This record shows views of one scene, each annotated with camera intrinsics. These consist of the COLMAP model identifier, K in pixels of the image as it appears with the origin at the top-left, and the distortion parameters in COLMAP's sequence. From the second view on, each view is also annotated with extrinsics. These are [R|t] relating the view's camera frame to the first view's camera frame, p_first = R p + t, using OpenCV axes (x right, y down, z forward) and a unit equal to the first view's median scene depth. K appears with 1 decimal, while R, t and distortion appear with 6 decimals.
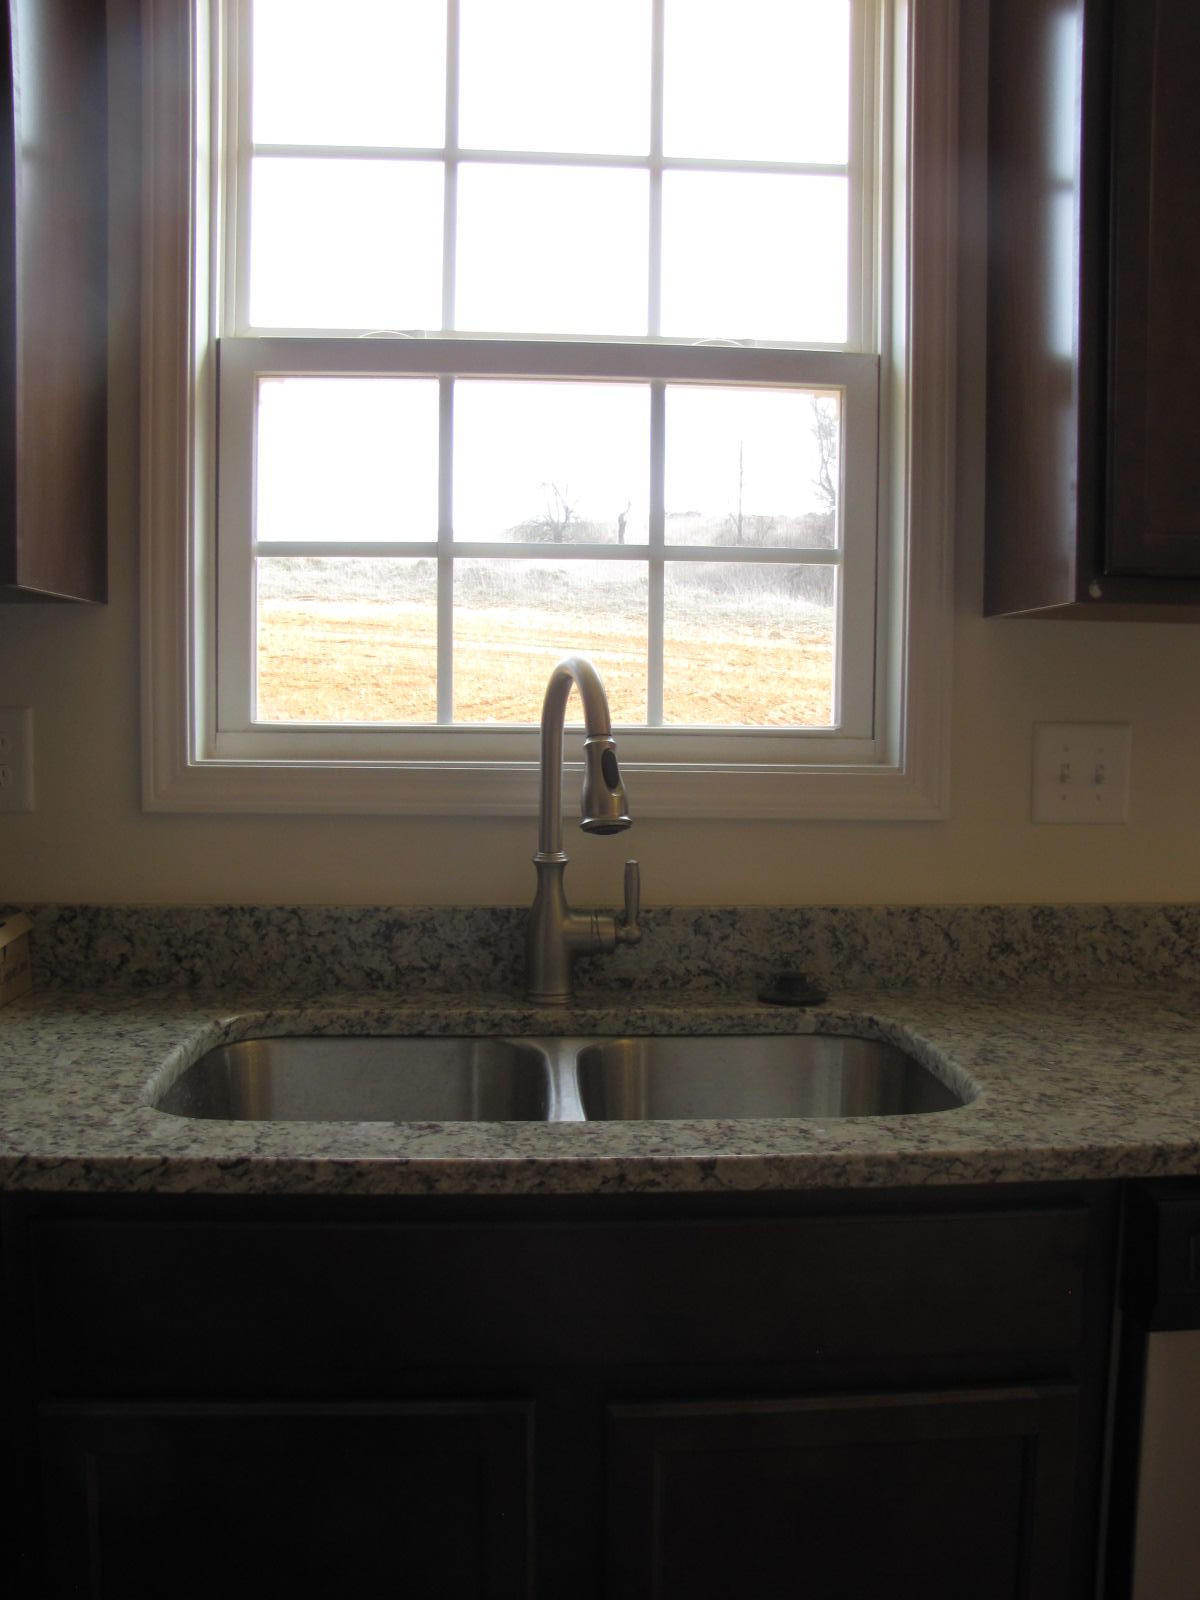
lens RADIAL K [[1350.3, 0, 600.0], [0, 1350.3, 800.0], [0, 0, 1]] dist [-0.144303, 0.148673]
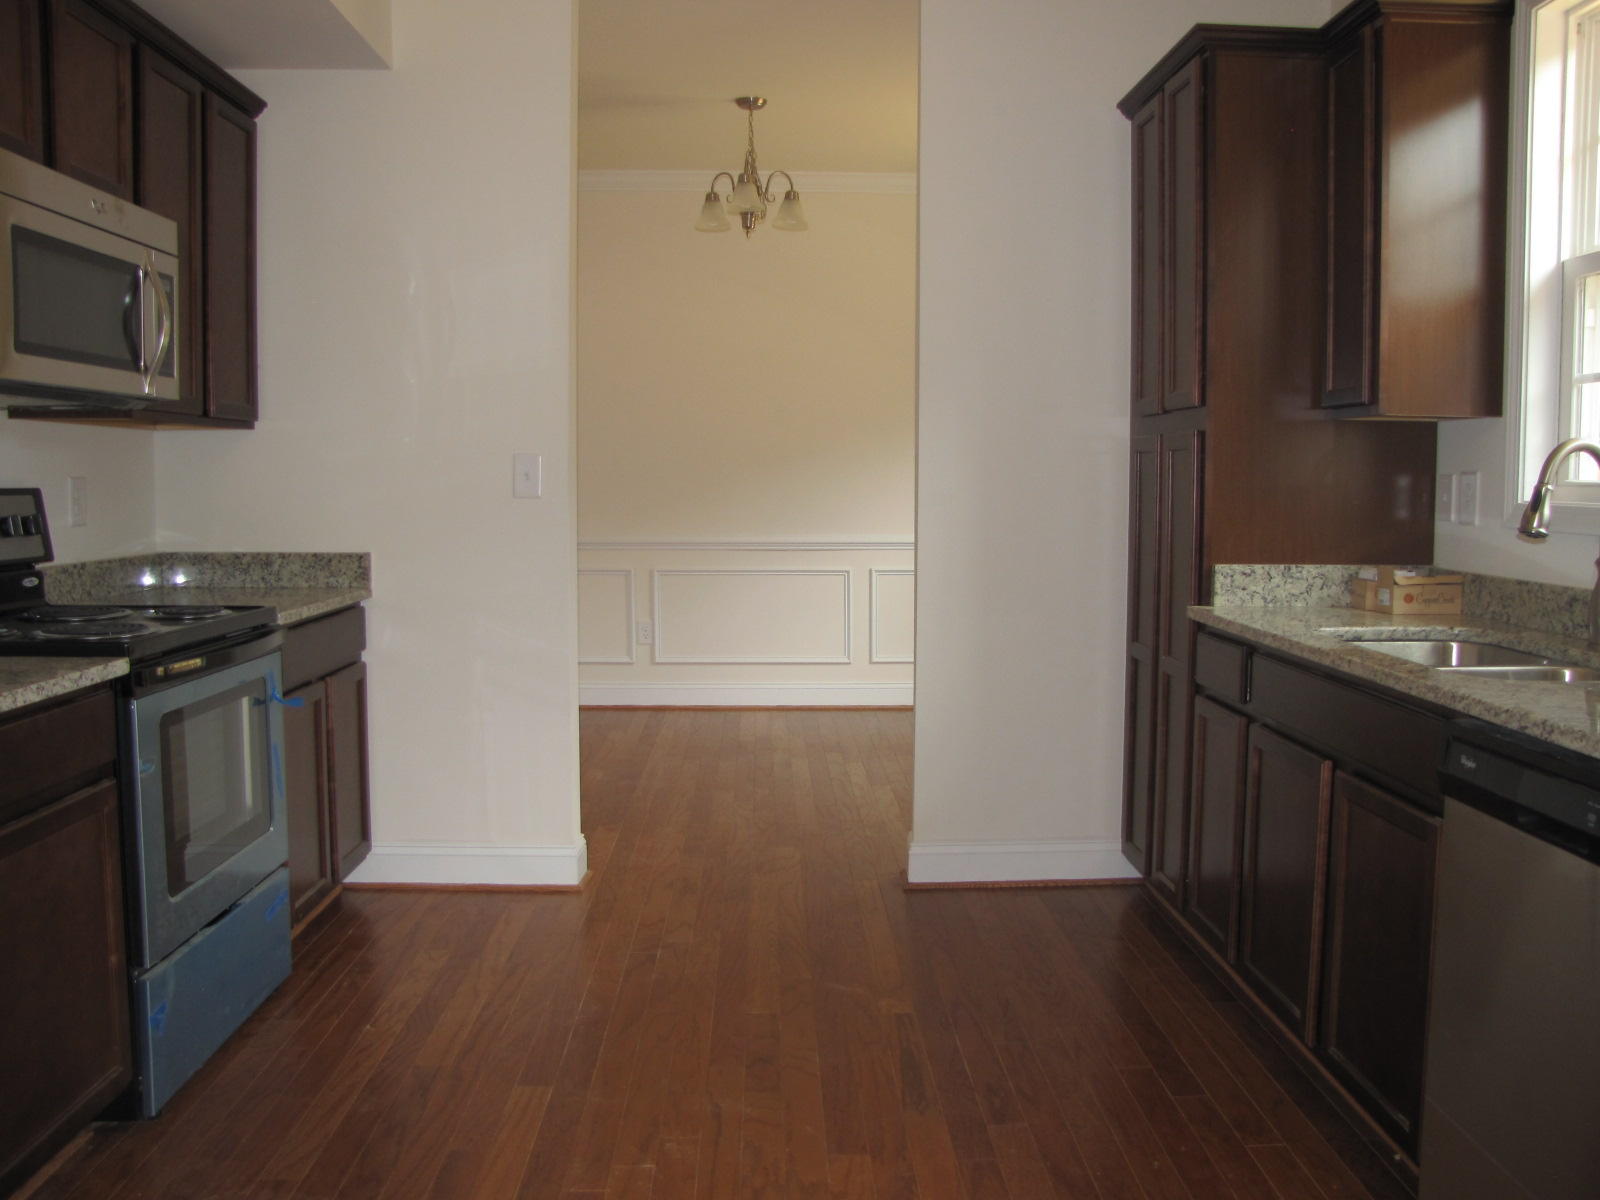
lens RADIAL K [[1350.3, 0, 800.0], [0, 1350.3, 600.0], [0, 0, 1]] dist [-0.144303, 0.148673]
pose [[-0.034797, 0.082219, -0.996007, 1.542125], [-0.076825, 0.993441, 0.084691, 0.030231], [0.996437, 0.079465, -0.028252, 0.070731]]
